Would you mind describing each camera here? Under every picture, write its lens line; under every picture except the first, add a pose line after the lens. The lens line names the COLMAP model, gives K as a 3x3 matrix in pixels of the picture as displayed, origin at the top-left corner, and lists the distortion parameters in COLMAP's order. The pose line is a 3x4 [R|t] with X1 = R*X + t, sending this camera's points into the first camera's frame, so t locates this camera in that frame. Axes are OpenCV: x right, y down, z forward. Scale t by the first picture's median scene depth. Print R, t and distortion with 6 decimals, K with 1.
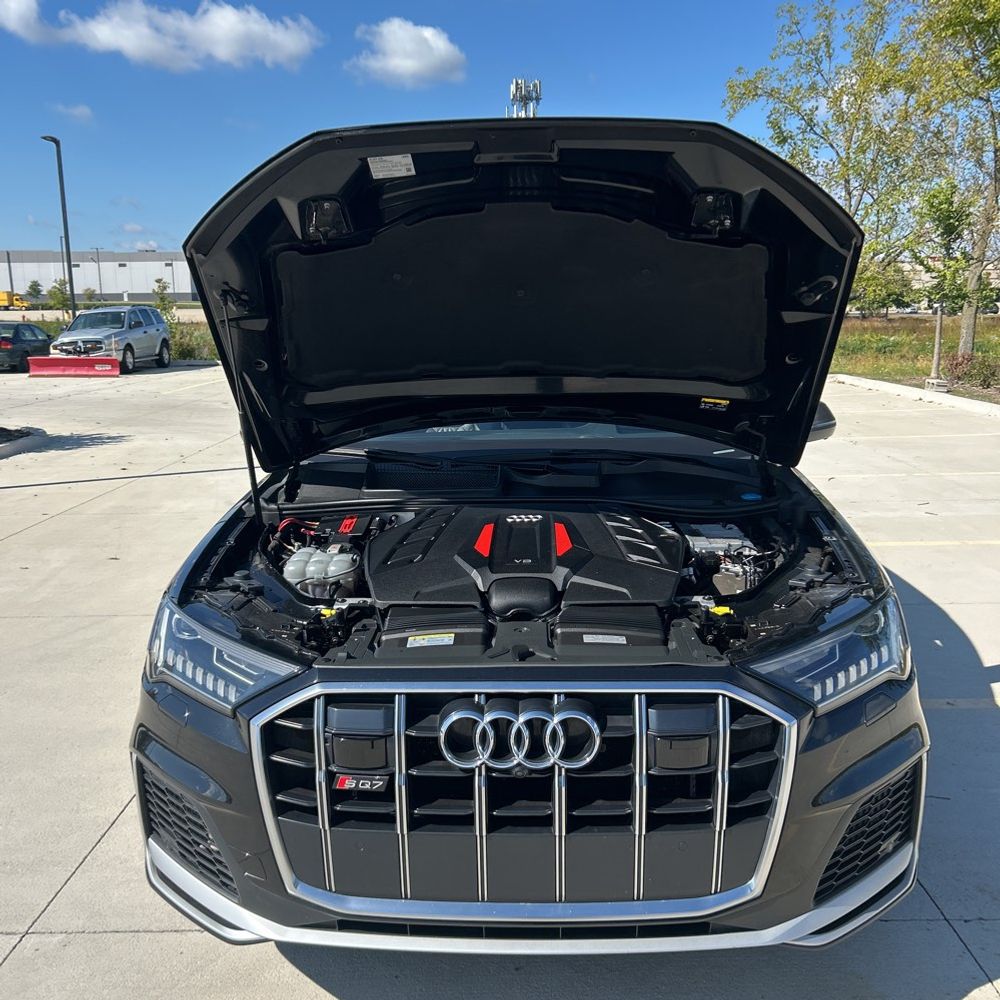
lens RADIAL K [[1032.8, 0, 510.8], [0, 1032.8, 499.8], [0, 0, 1]] dist [0.003711, 0.005689]
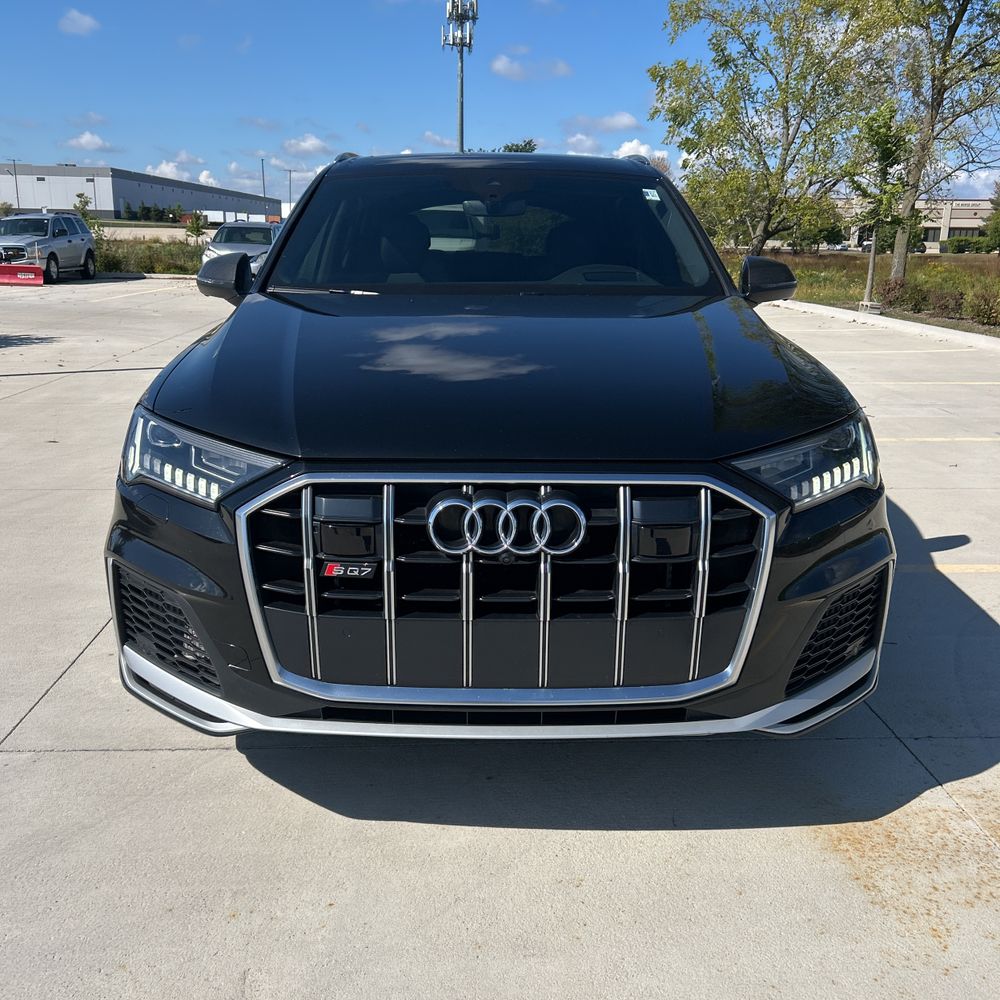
lens RADIAL K [[1024.3, 0, 493.6], [0, 1024.3, 492.5], [0, 0, 1]] dist [0.073734, -0.163441]
pose [[0.998491, 0.013935, 0.053111, -0.053977], [-0.016954, 0.998240, 0.056826, 0.129108], [-0.052226, -0.057641, 0.996970, -0.003309]]
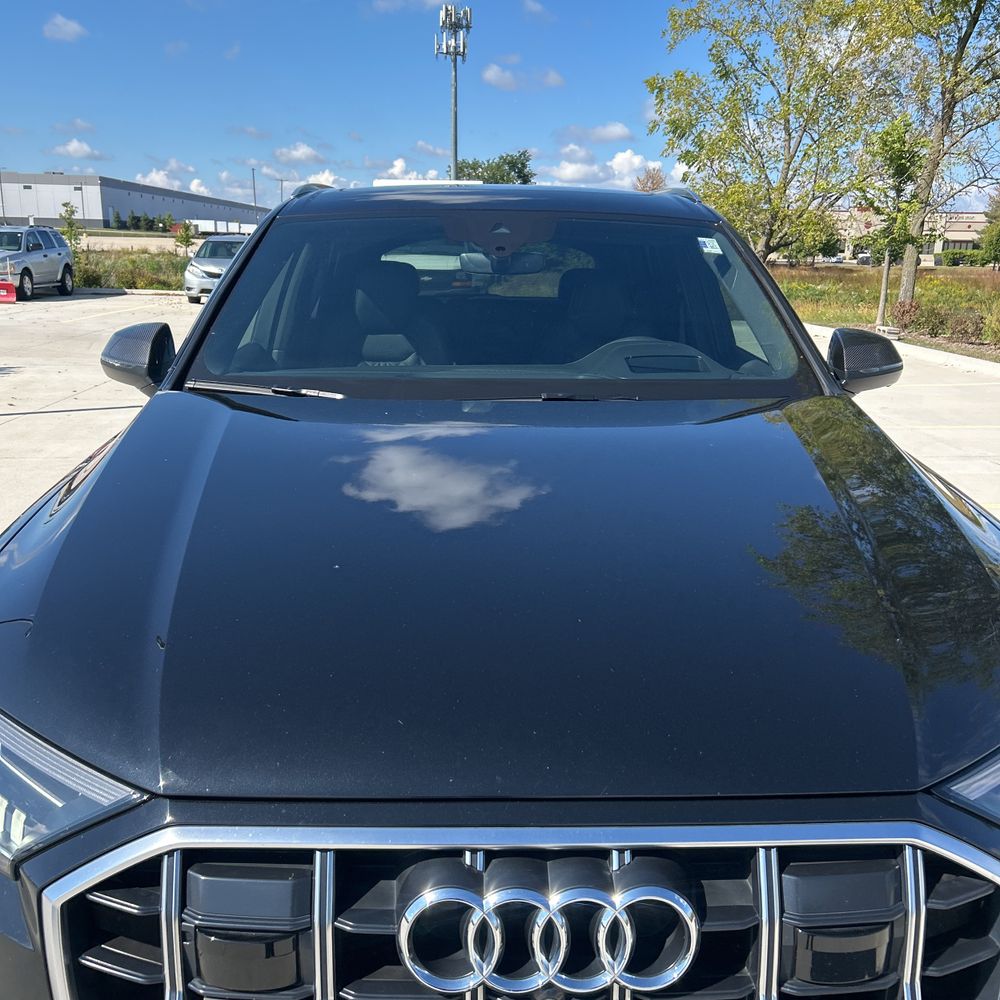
lens RADIAL K [[1018.8, 0, 512.6], [0, 1018.8, 504.1], [0, 0, 1]] dist [0.071874, -0.152534]
pose [[0.996992, 0.011005, 0.076718, -0.049372], [-0.015631, 0.998078, 0.059963, -0.022722], [-0.075911, -0.060981, 0.995248, 0.443856]]
